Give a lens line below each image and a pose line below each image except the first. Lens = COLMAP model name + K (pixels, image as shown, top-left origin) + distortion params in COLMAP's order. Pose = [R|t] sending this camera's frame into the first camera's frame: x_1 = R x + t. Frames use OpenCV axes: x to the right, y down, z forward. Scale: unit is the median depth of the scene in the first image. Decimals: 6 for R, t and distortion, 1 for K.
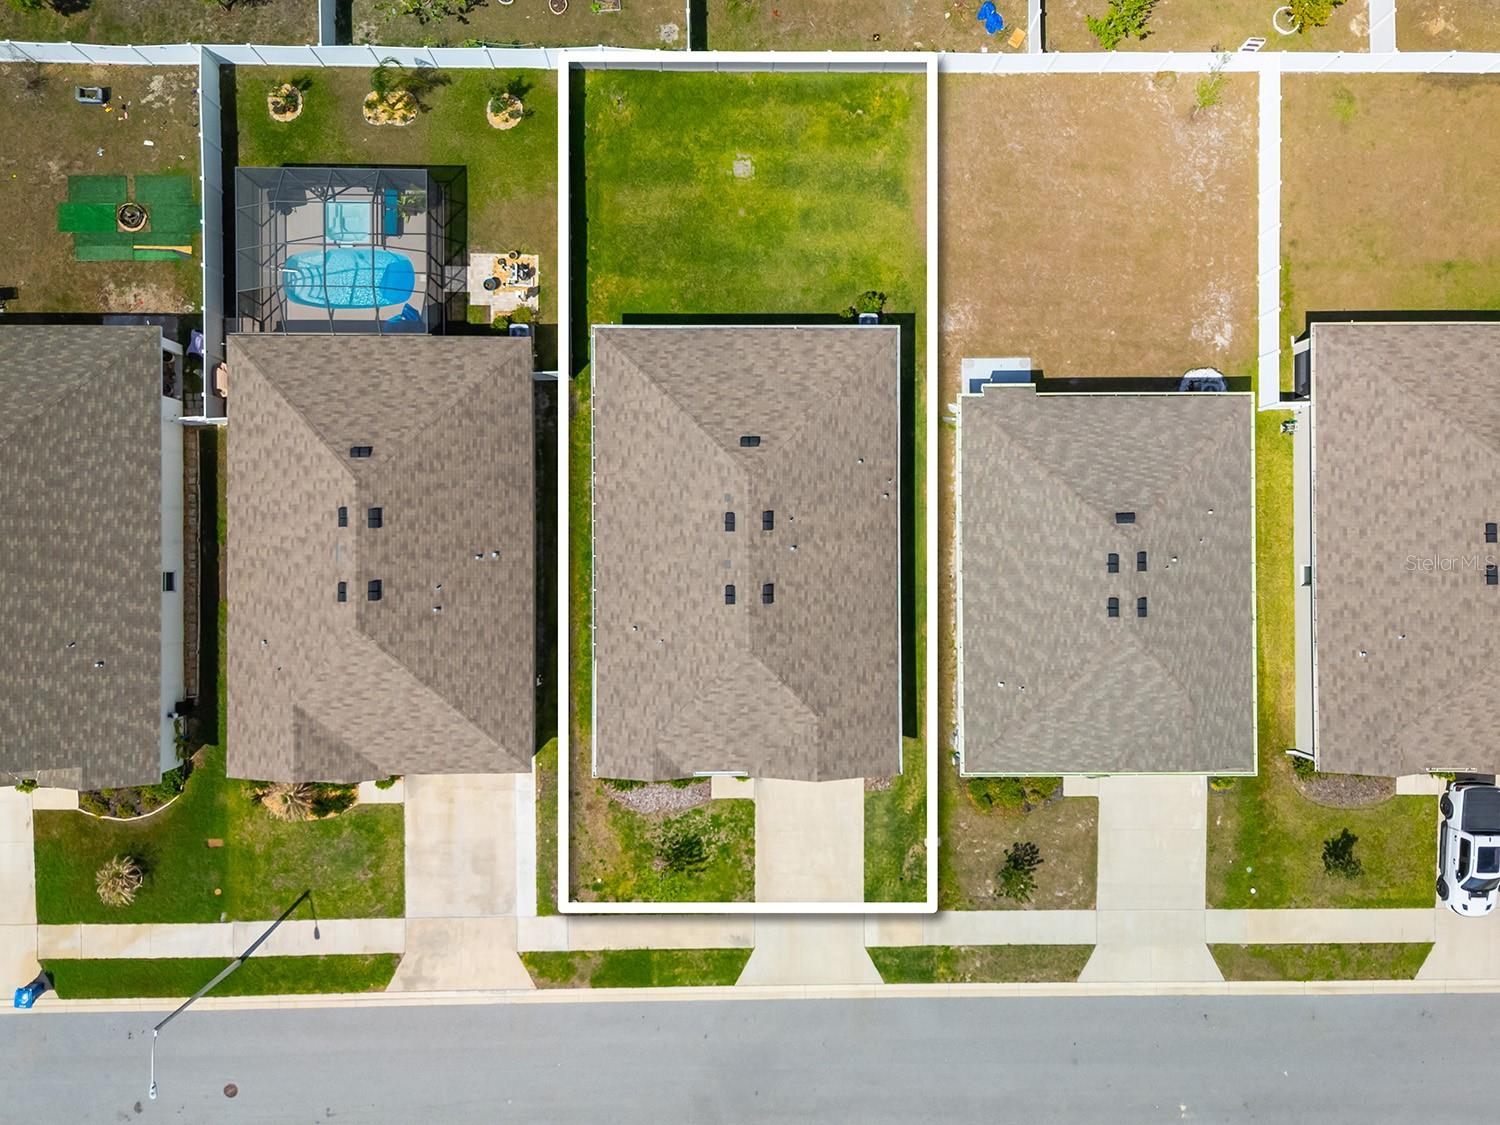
lens RADIAL K [[1123.4, 0, 750.0], [0, 1123.4, 562.5], [0, 0, 1]] dist [0.017615, -0.001858]
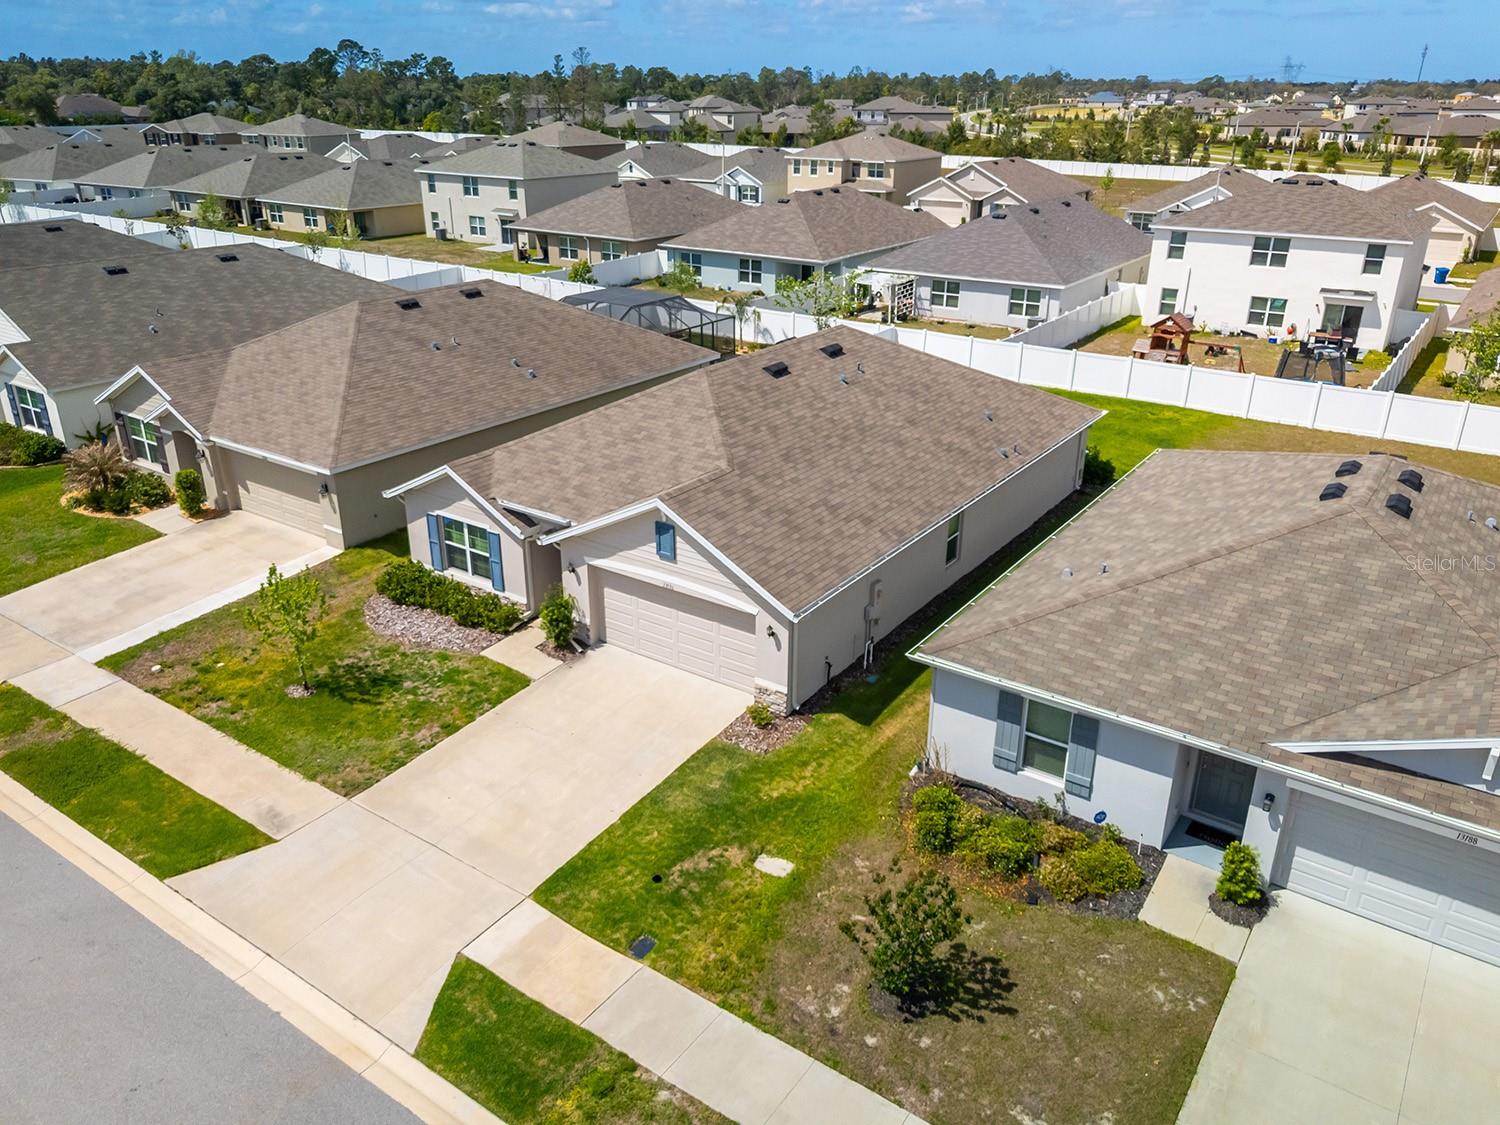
lens RADIAL K [[1123.4, 0, 750.0], [0, 1123.4, 562.5], [0, 0, 1]] dist [0.017615, -0.001858]
pose [[0.816990, 0.199589, -0.541010, 0.353790], [-0.575986, 0.327520, -0.748980, 0.523223], [0.027703, 0.923523, 0.382541, 0.754704]]
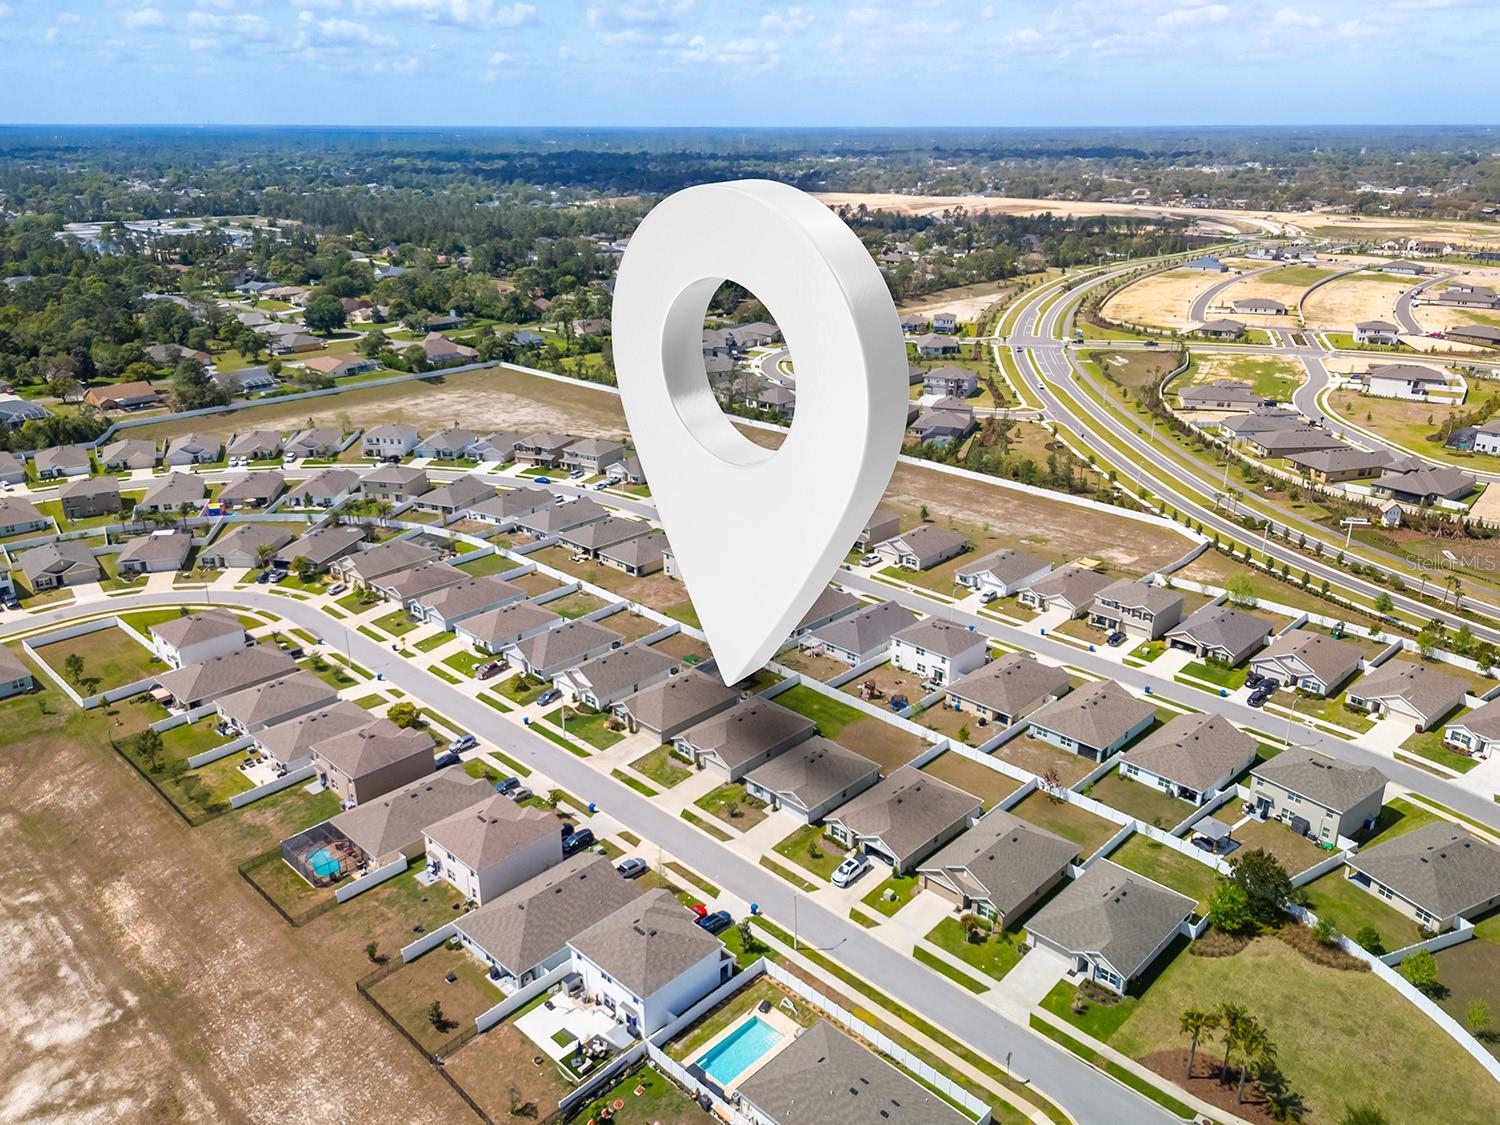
lens RADIAL K [[1123.4, 0, 750.0], [0, 1123.4, 562.5], [0, 0, 1]] dist [0.017615, -0.001858]
pose [[0.714338, 0.222581, -0.663460, 2.210959], [-0.699205, 0.266132, -0.663540, 2.155008], [0.028877, 0.937886, 0.345738, -0.749687]]
